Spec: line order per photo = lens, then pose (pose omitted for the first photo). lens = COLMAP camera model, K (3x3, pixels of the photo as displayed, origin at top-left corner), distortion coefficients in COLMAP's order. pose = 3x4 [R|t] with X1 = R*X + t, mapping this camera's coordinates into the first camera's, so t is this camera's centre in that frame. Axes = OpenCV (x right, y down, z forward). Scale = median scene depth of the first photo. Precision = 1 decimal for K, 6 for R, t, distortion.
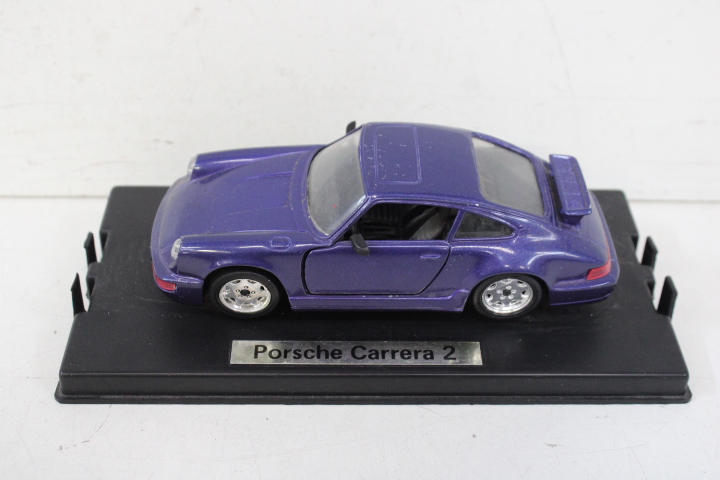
lens RADIAL K [[993.3, 0, 360.0], [0, 993.3, 240.0], [0, 0, 1]] dist [-0.048447, -0.033094]
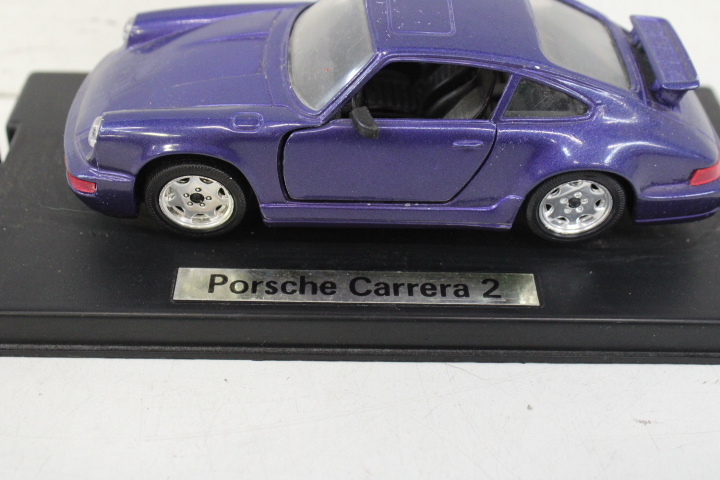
lens RADIAL K [[993.3, 0, 360.0], [0, 993.3, 240.0], [0, 0, 1]] dist [-0.048447, -0.033094]
pose [[0.999937, 0.009805, 0.005496, -0.005580], [-0.009900, 0.999797, 0.017540, 0.066668], [-0.005323, -0.017593, 0.999831, 0.298554]]
